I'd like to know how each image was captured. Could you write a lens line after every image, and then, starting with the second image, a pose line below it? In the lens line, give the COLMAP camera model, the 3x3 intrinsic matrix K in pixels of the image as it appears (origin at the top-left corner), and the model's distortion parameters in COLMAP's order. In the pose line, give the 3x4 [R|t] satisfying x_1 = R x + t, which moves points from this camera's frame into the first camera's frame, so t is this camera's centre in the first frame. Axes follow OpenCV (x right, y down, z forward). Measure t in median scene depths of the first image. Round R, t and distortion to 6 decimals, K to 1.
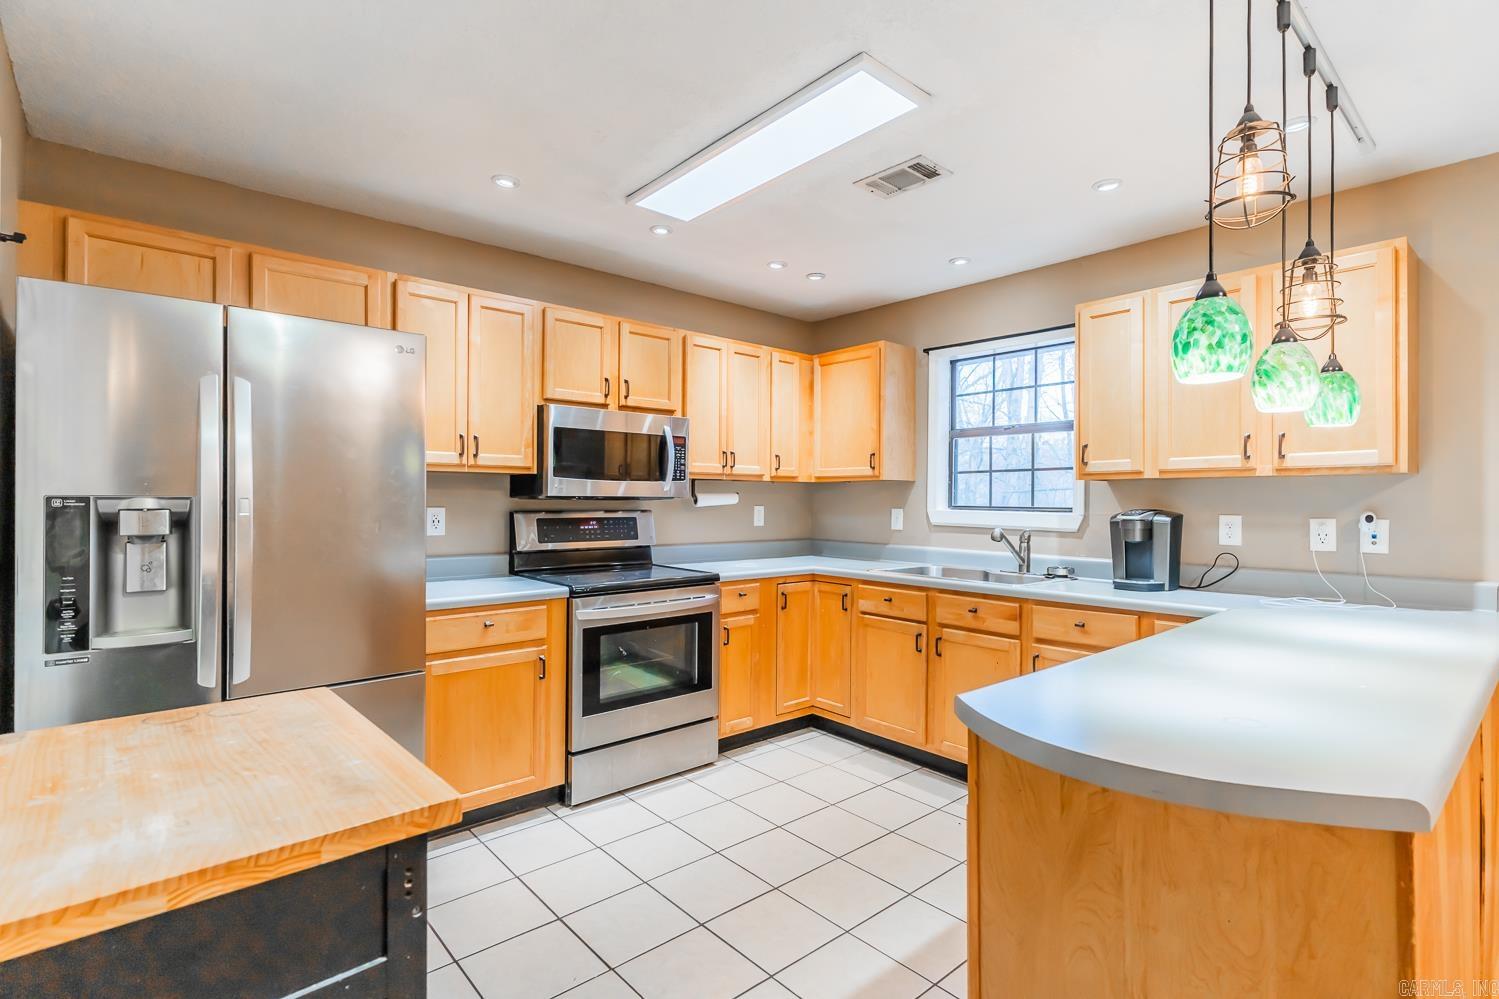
lens RADIAL K [[713.9, 0, 757.3], [0, 713.9, 499.1], [0, 0, 1]] dist [0.001877, 0.000359]
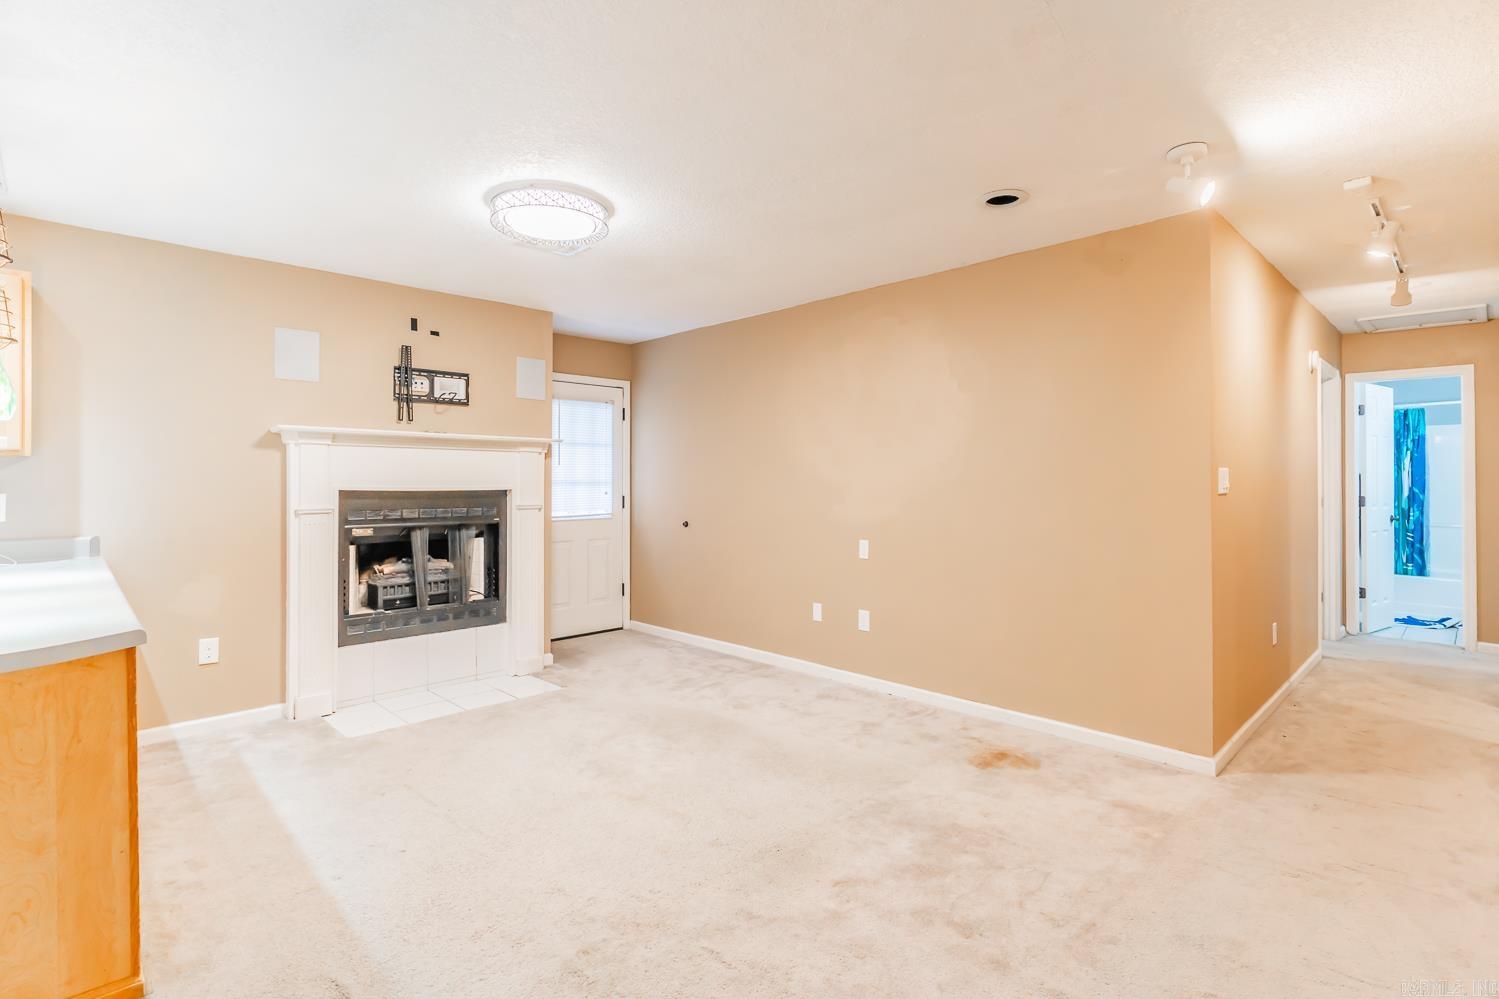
lens RADIAL K [[724.0, 0, 736.5], [0, 724.0, 478.9], [0, 0, 1]] dist [-0.000509, -0.000123]
pose [[-0.032344, -0.001315, 0.999476, -0.289381], [-0.005903, 0.999982, 0.001125, -0.003531], [-0.999459, -0.005864, -0.032351, -0.150987]]
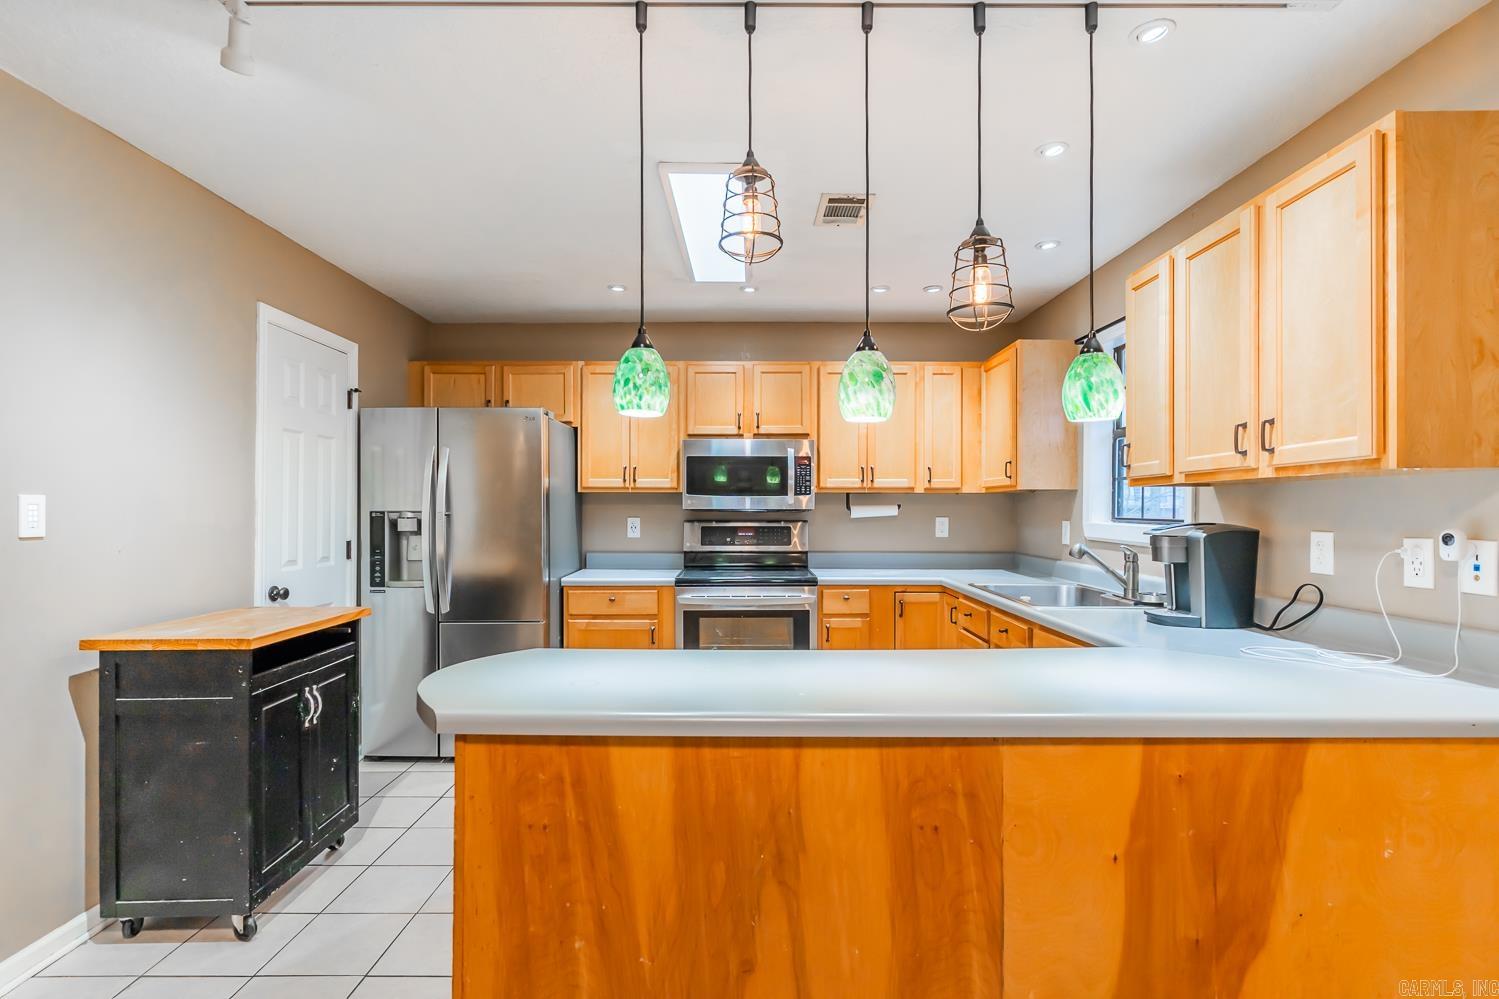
lens RADIAL K [[717.7, 0, 748.2], [0, 717.7, 511.9], [0, 0, 1]] dist [0.001642, 0.000434]
pose [[0.755255, -0.001926, -0.655428, 0.599231], [0.003292, 0.999994, 0.000855, 0.000010], [0.655423, -0.002804, 0.755257, 0.071304]]
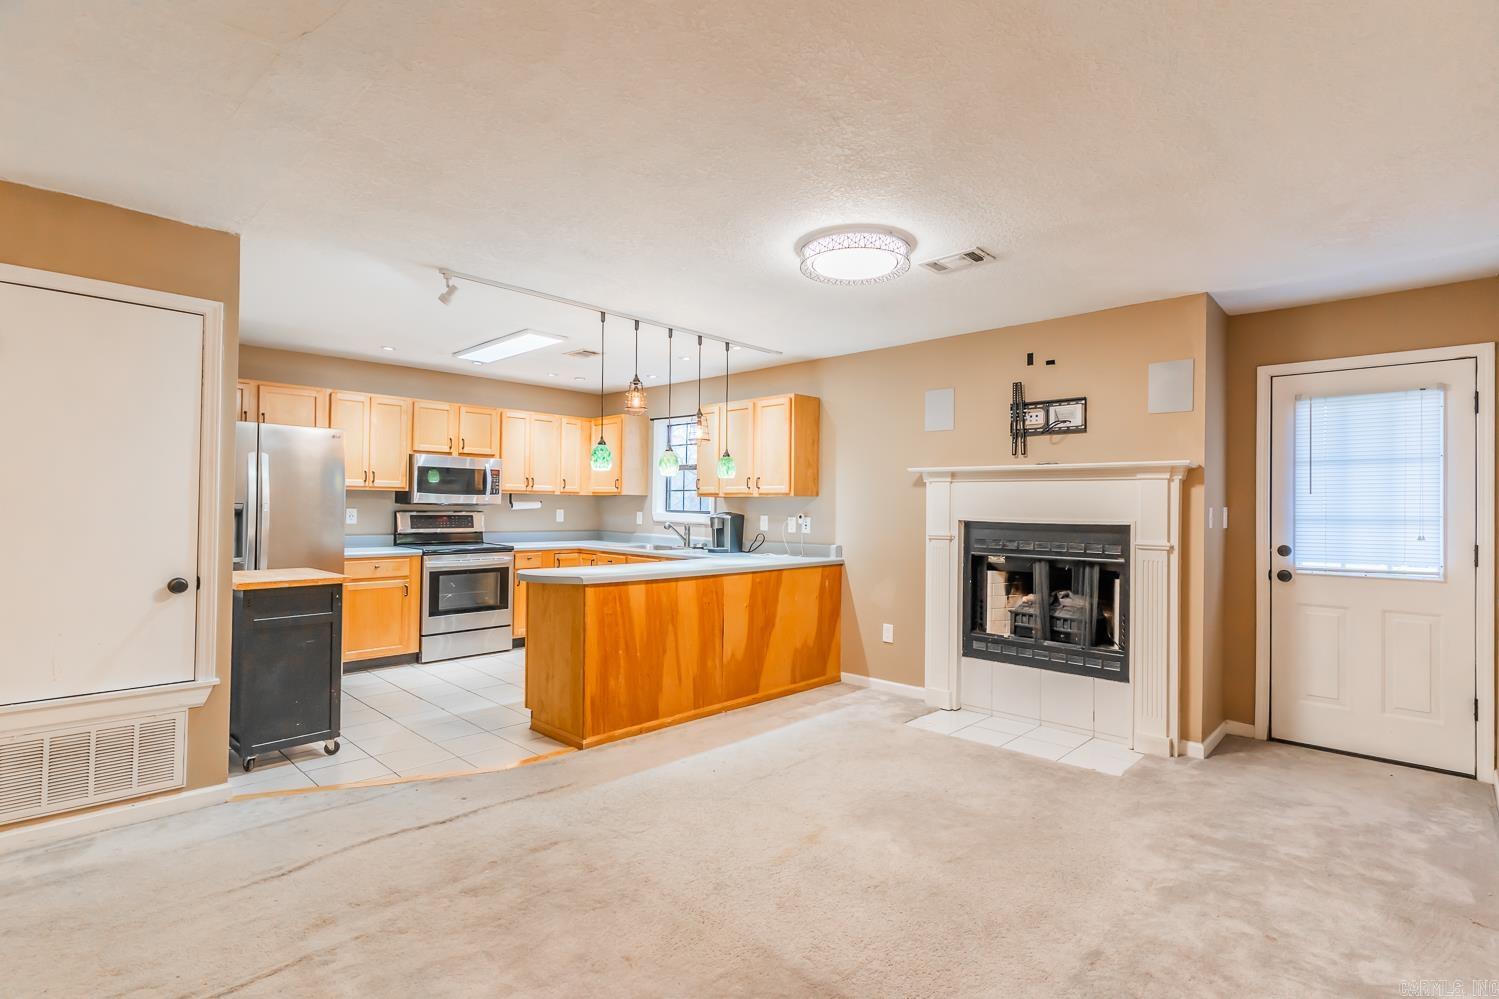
lens RADIAL K [[705.3, 0, 749.5], [0, 705.3, 499.5], [0, 0, 1]] dist [0.000607, 0.000098]
pose [[0.996682, 0.009196, 0.080870, 0.394203], [-0.008626, 0.999935, -0.007389, -0.006338], [-0.080932, 0.006667, 0.996697, -0.830487]]
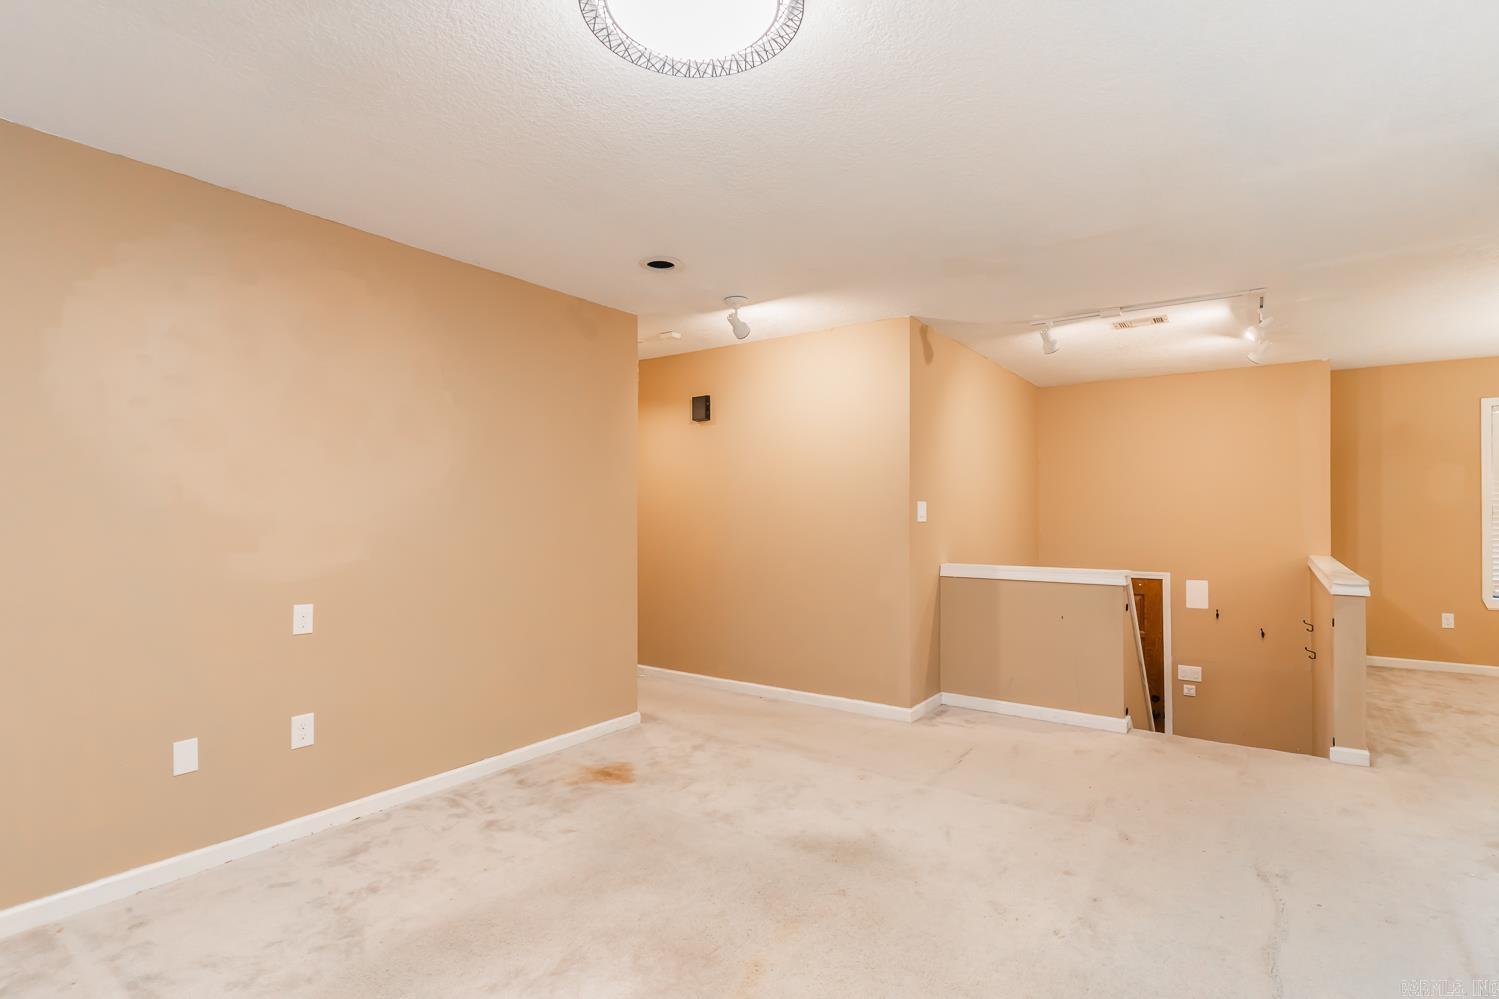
lens RADIAL K [[732.0, 0, 766.2], [0, 732.0, 512.0], [0, 0, 1]] dist [0.000485, 0.000034]
pose [[-0.971824, -0.003415, -0.235682, 0.656362], [-0.001685, 0.999970, -0.007539, 0.005339], [0.235701, -0.006929, -0.971801, 0.499621]]
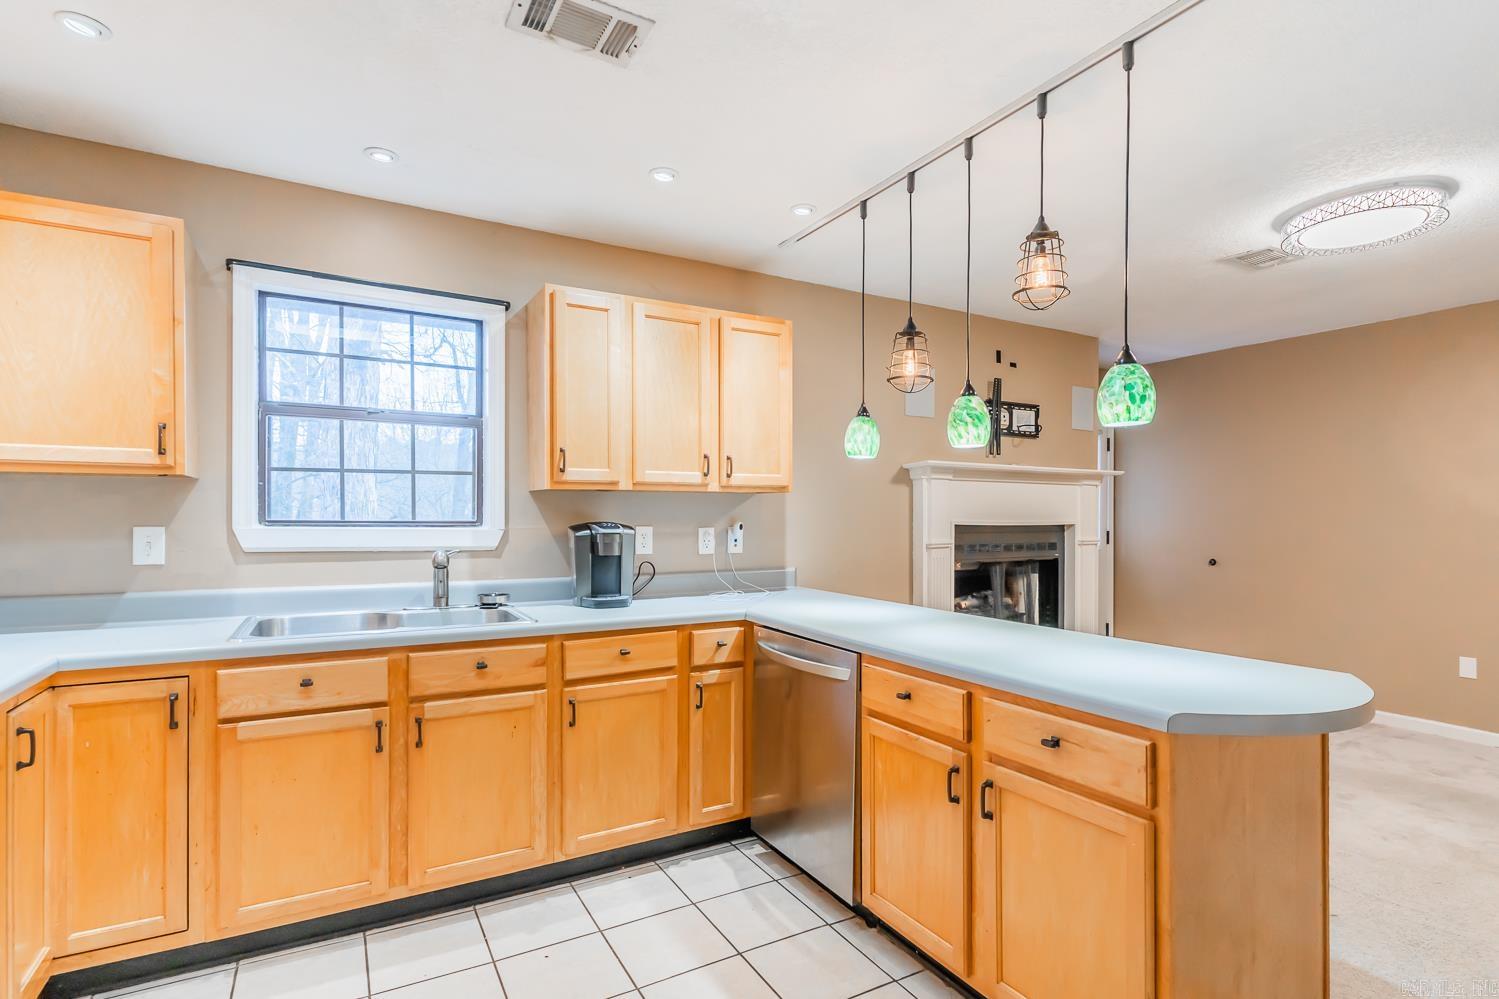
lens RADIAL K [[723.8, 0, 756.6], [0, 723.8, 518.2], [0, 0, 1]] dist [0.001744, 0.000461]
pose [[0.209896, -0.007842, 0.977692, -0.316882], [-0.003109, 0.999957, 0.008688, 0.000178], [-0.977719, -0.004863, 0.209862, 0.518305]]
